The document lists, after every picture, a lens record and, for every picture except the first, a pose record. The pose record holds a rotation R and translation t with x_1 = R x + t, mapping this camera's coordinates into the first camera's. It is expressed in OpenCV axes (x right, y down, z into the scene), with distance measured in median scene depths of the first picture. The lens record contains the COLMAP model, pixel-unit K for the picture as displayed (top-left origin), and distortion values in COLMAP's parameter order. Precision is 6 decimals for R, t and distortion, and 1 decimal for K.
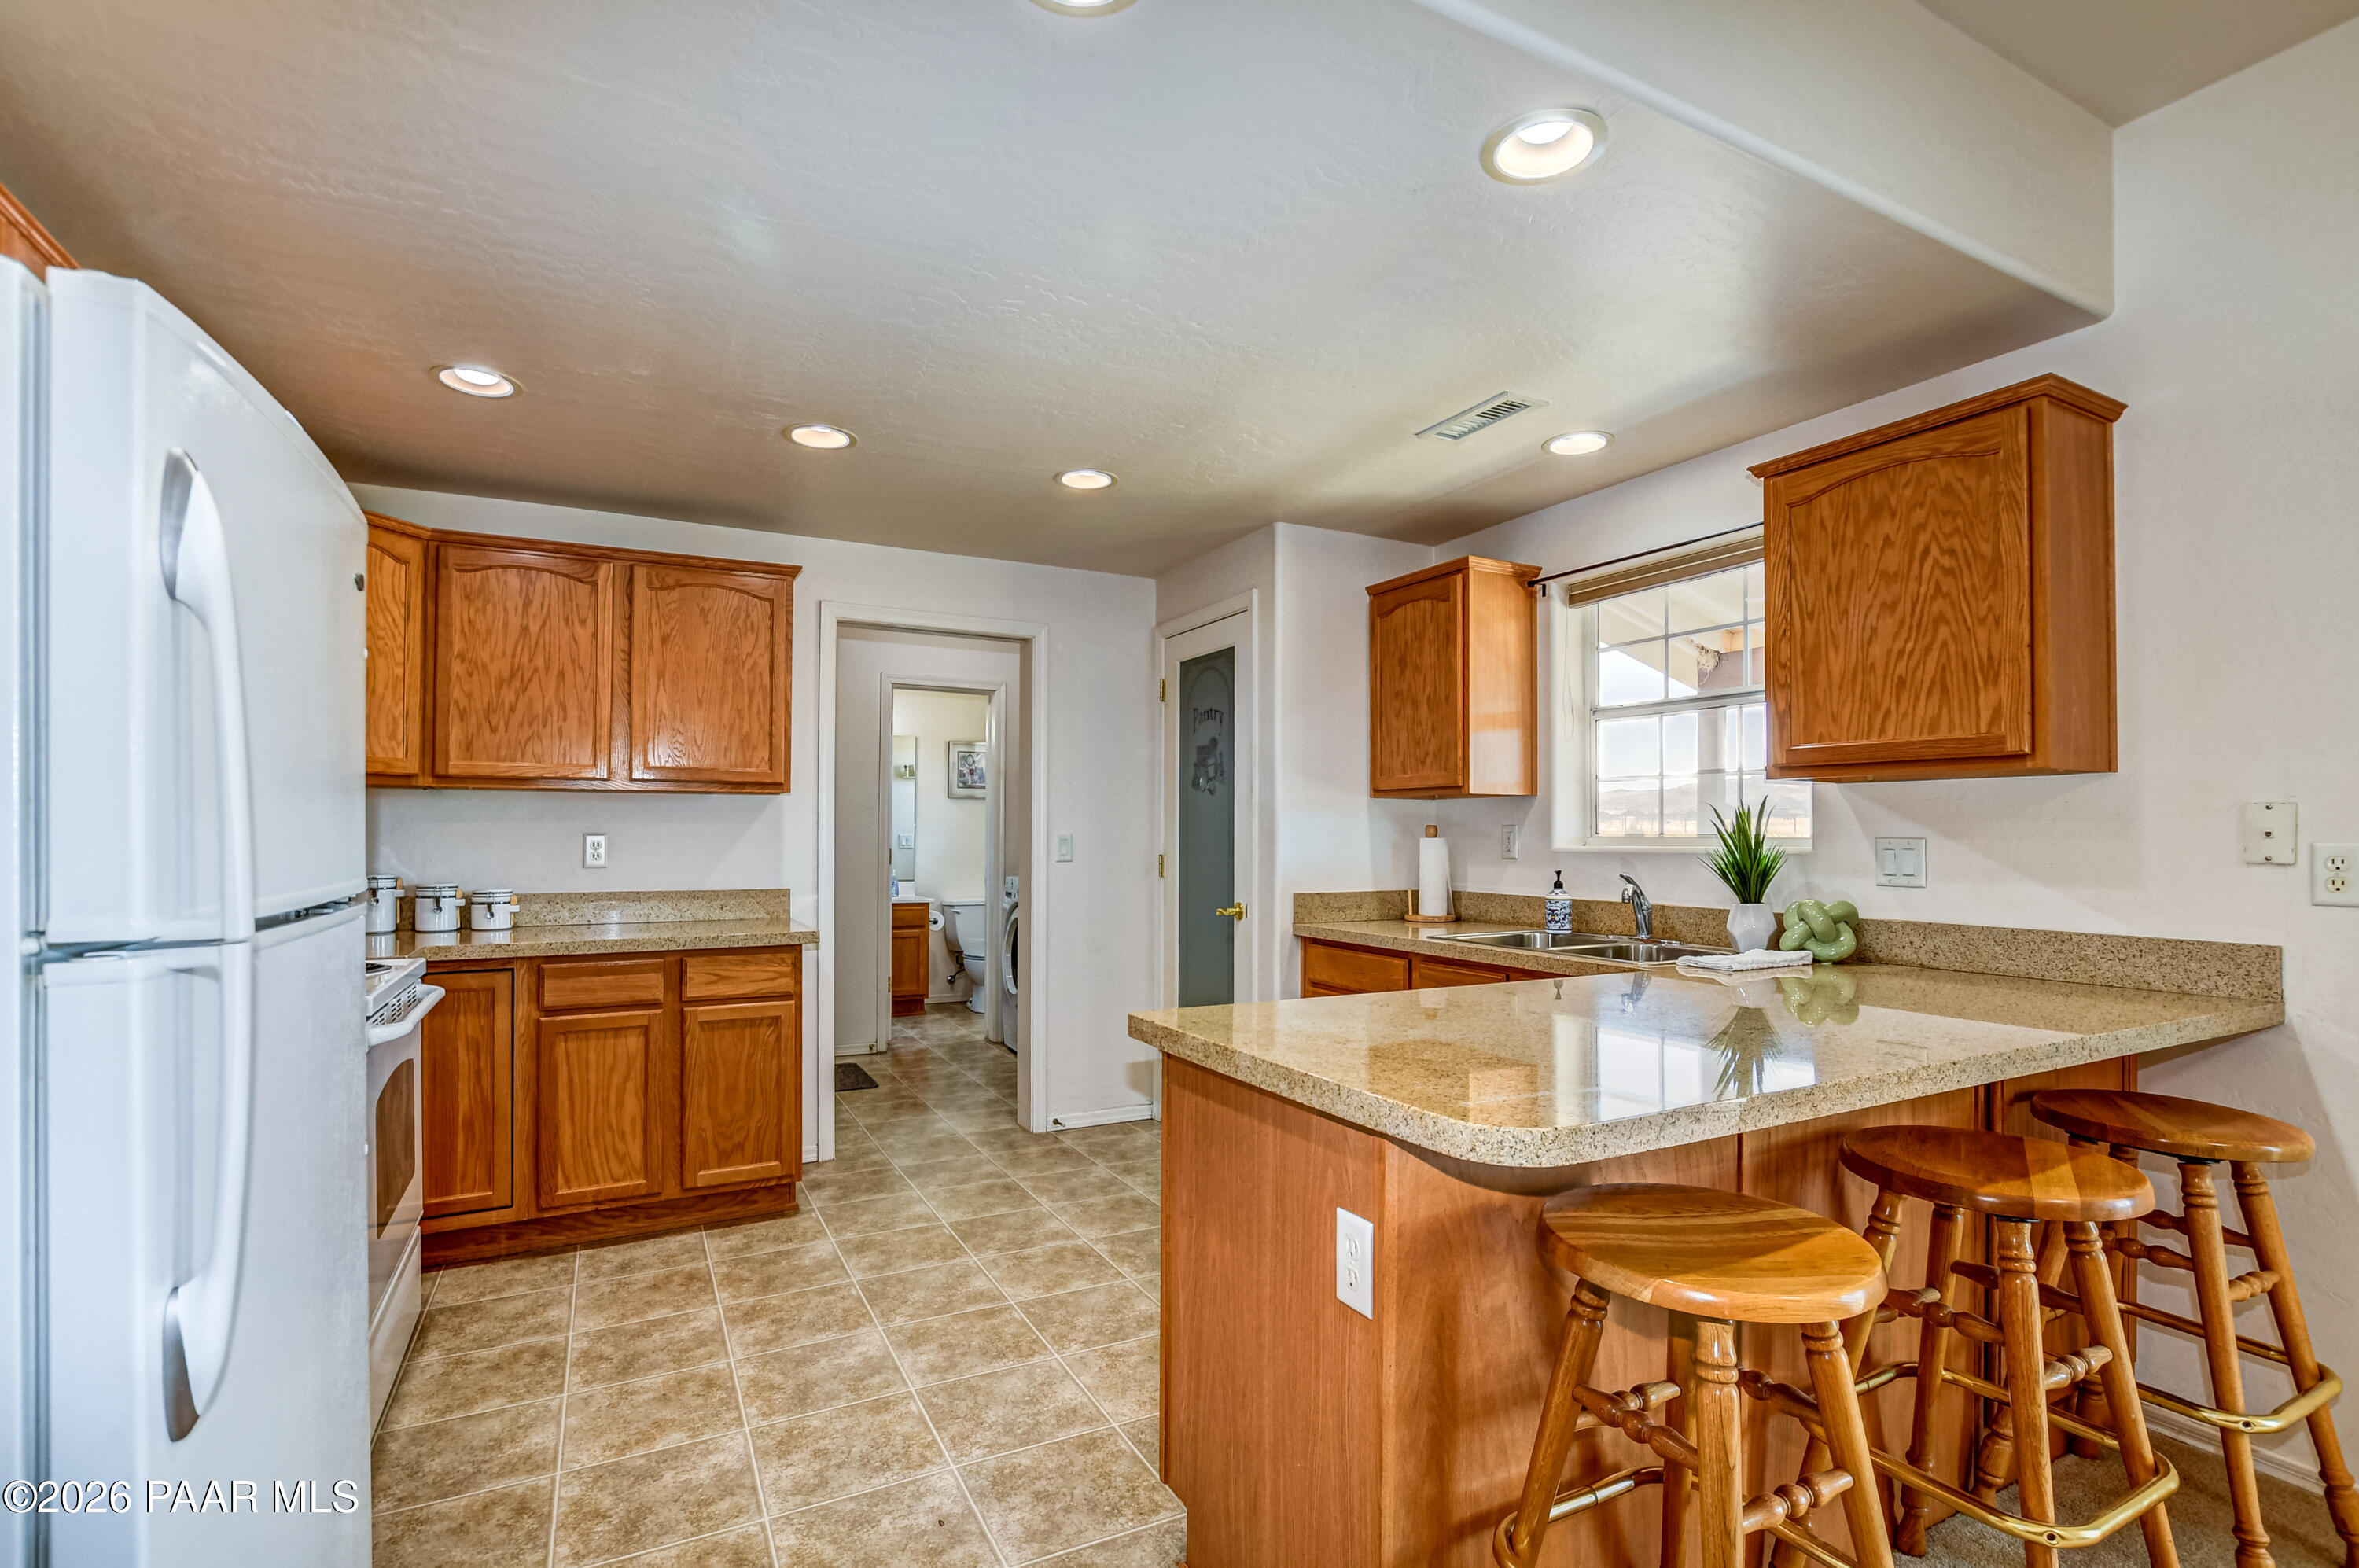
lens RADIAL K [[1086.2, 0, 1173.2], [0, 1086.2, 808.4], [0, 0, 1]] dist [-0.012962, 0.000017]
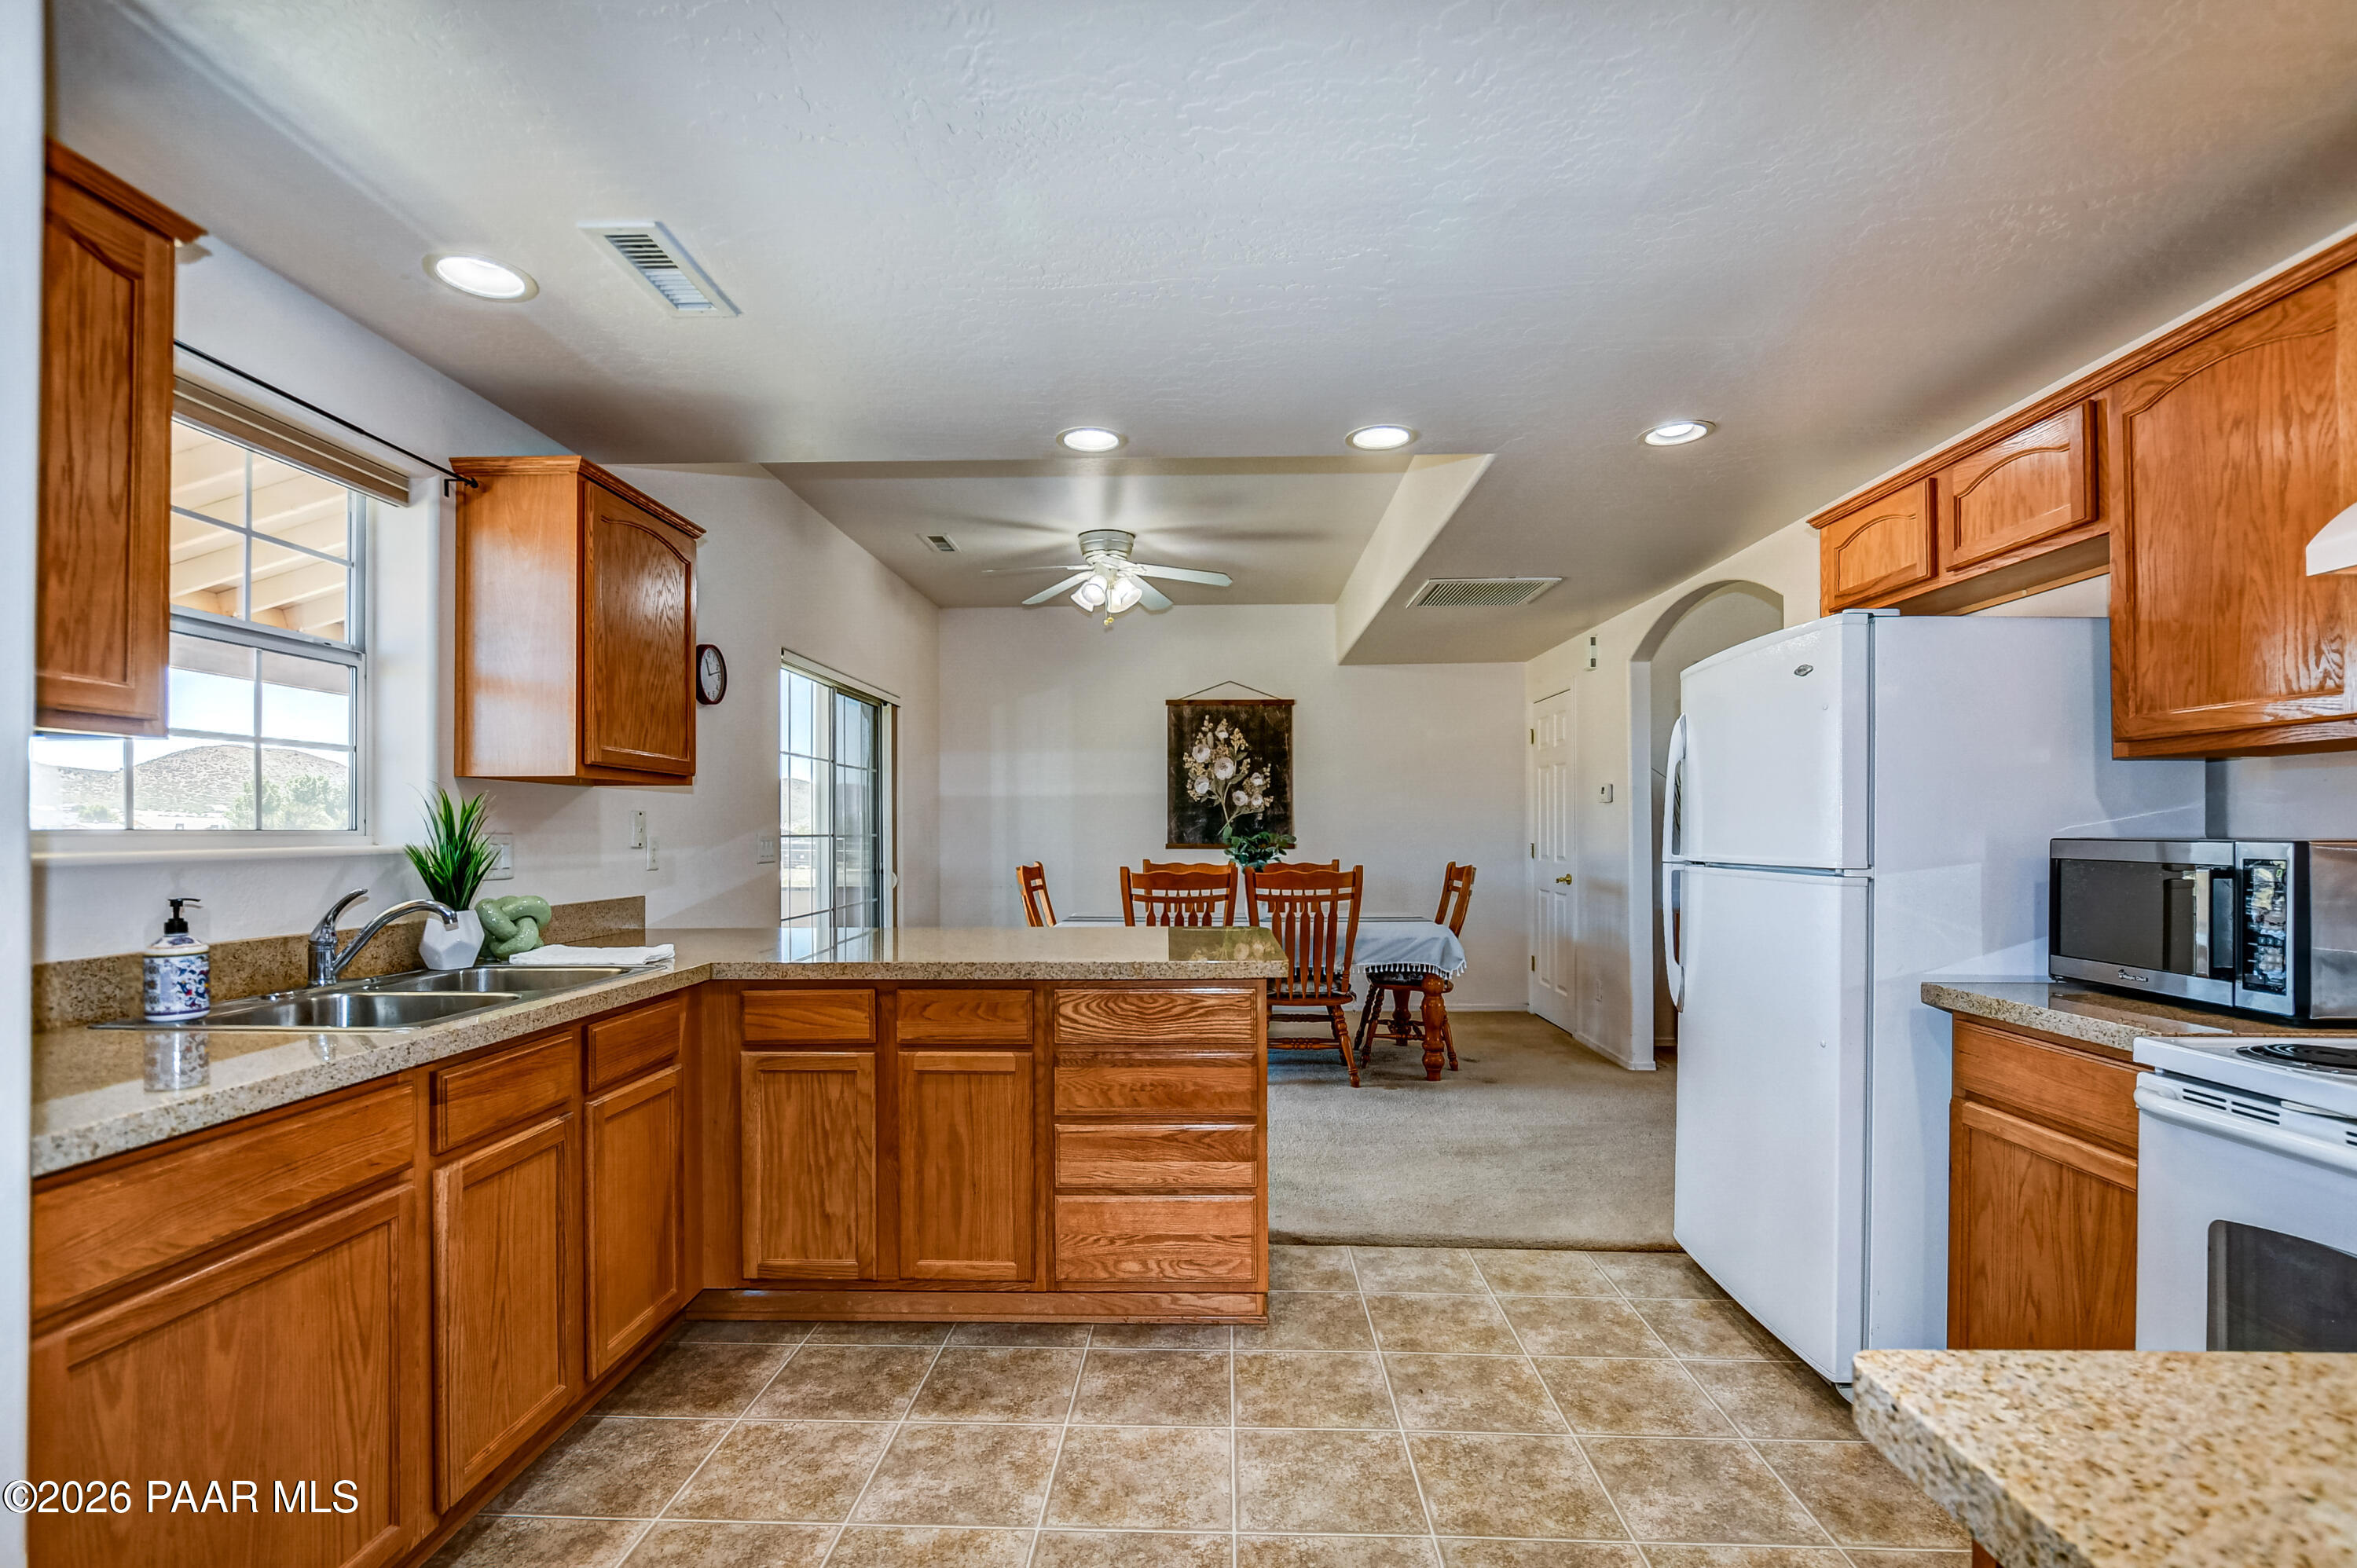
lens RADIAL K [[1072.4, 0, 1175.4], [0, 1072.4, 824.0], [0, 0, 1]] dist [-0.015364, 0.001190]
pose [[-0.869862, 0.006793, 0.493248, -0.314078], [-0.005061, 0.999730, -0.022694, 0.029442], [-0.493269, -0.022236, -0.869593, 1.206123]]
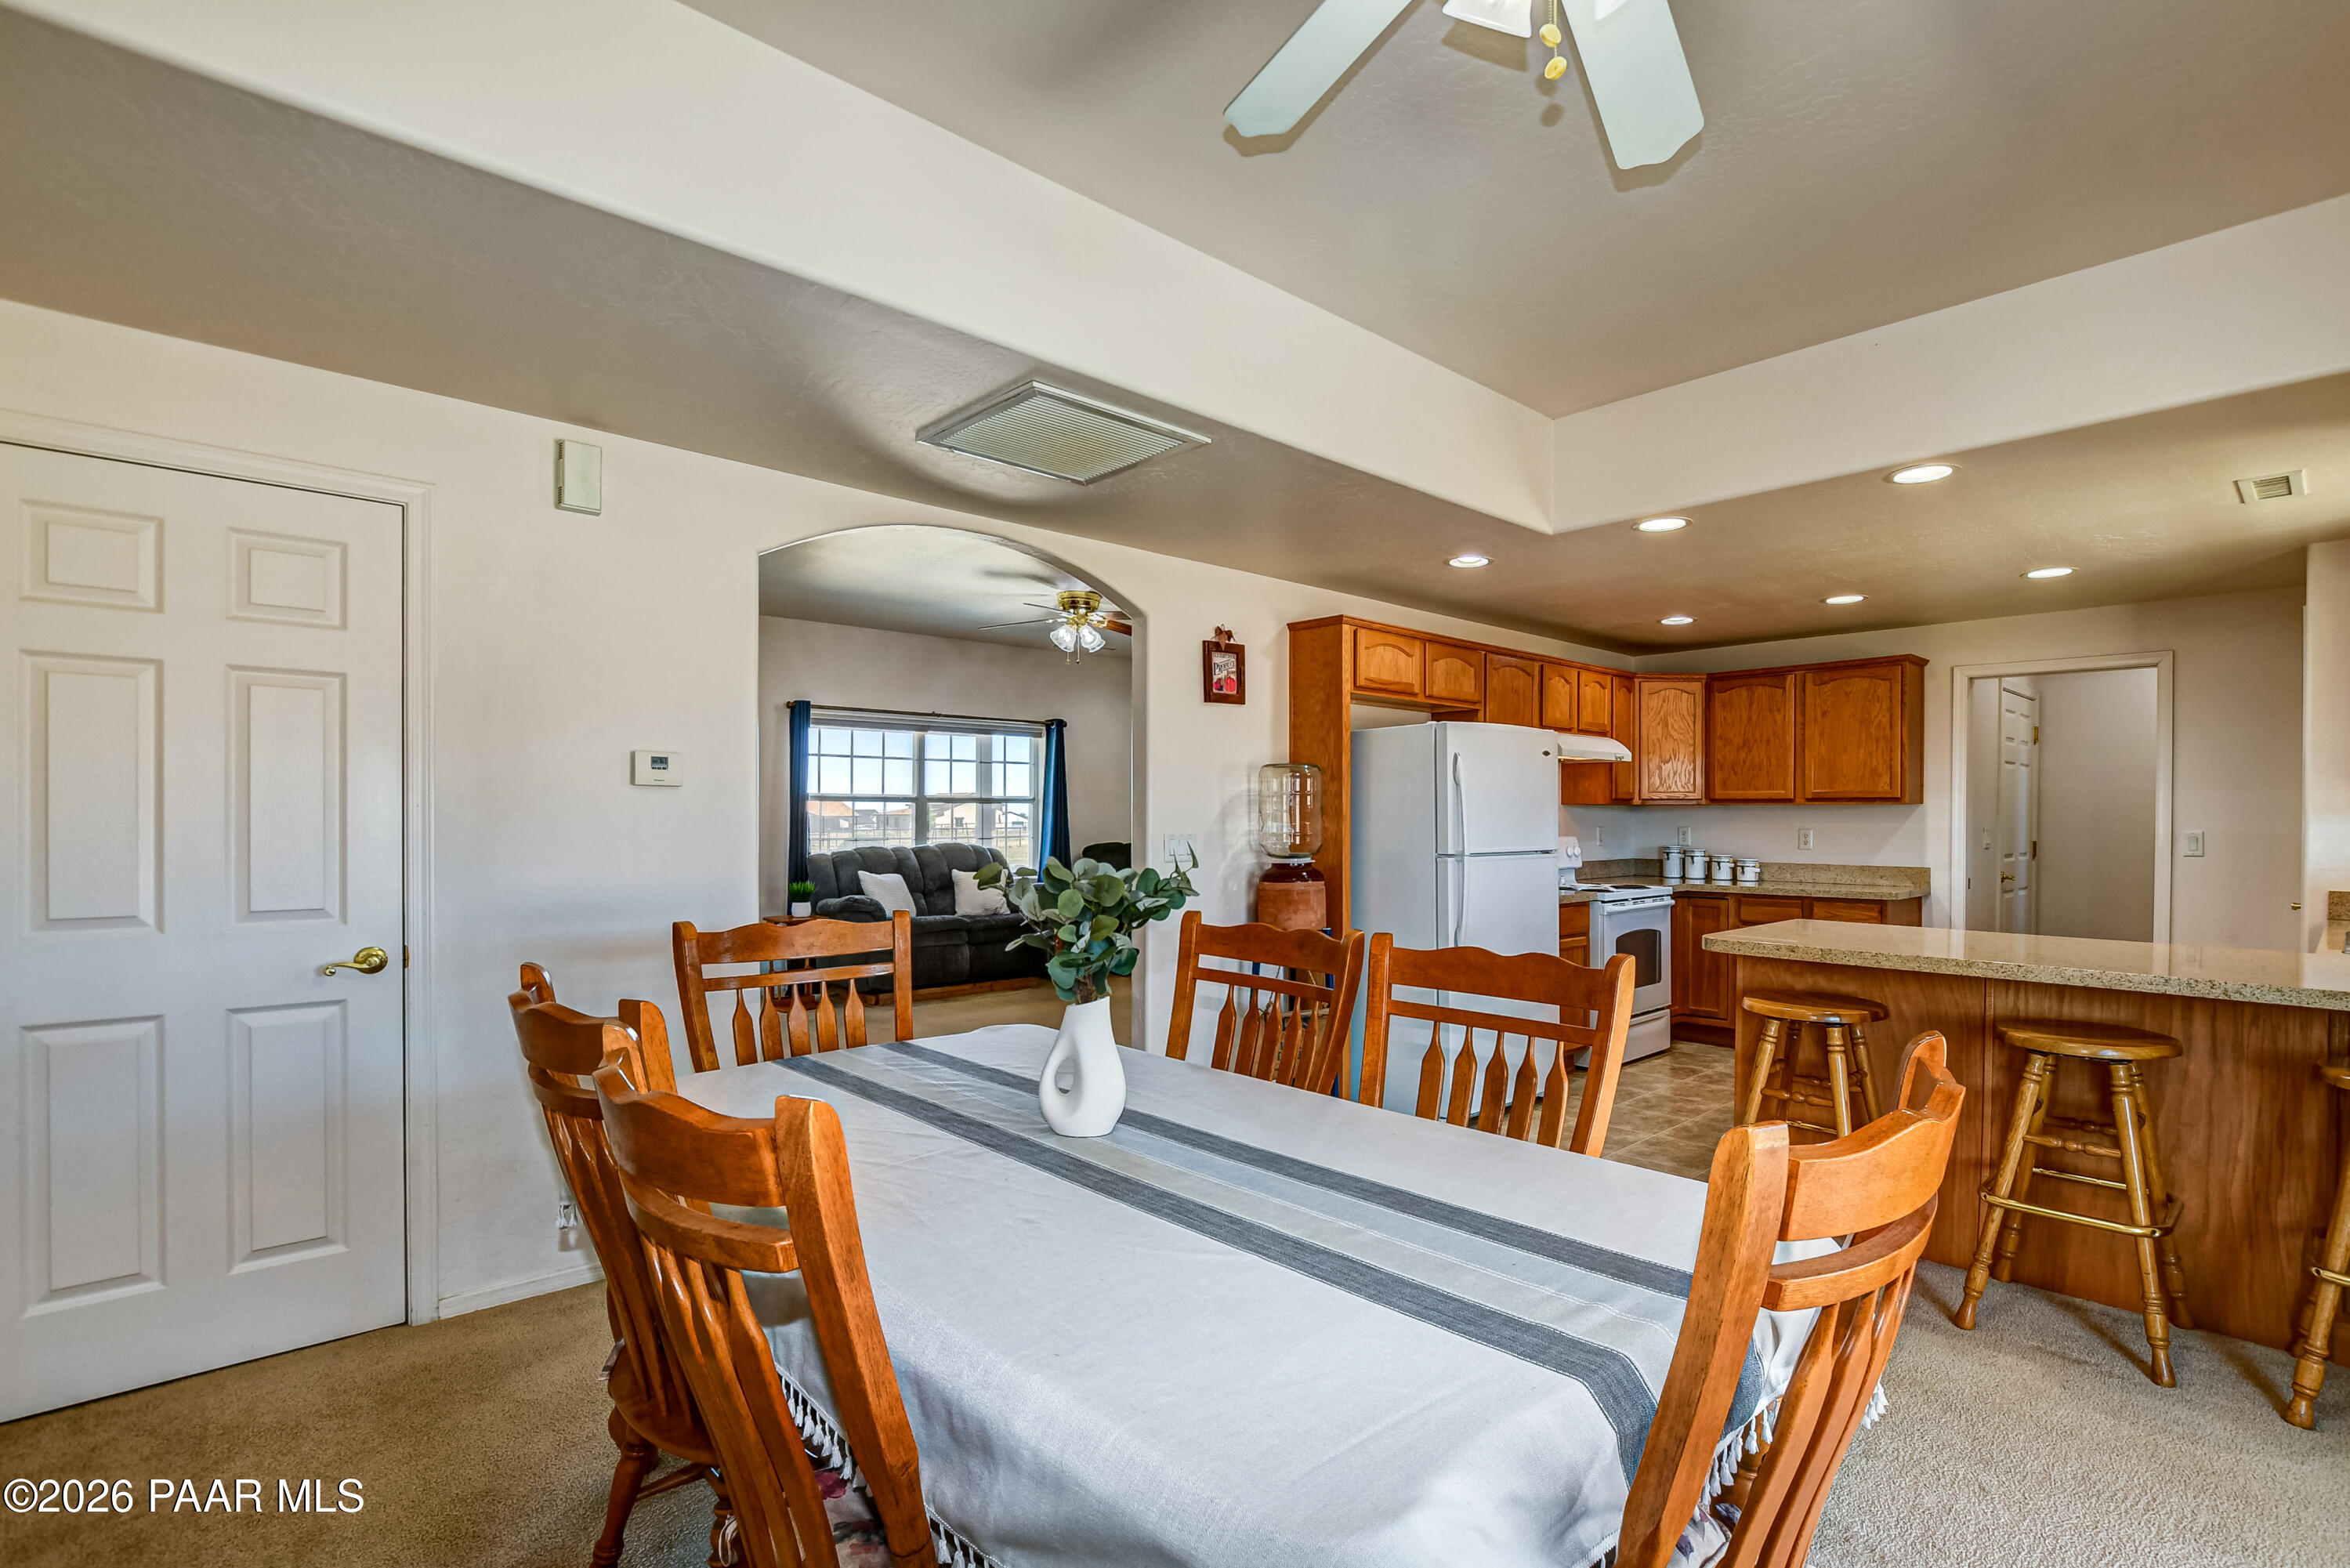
lens RADIAL K [[1080.2, 0, 1223.5], [0, 1080.2, 830.8], [0, 0, 1]] dist [0.001379, 0.000509]
pose [[0.280189, 0.006169, -0.959925, 0.897923], [0.015568, 0.999819, 0.010970, -0.008132], [0.959819, -0.018018, 0.280042, -0.372289]]
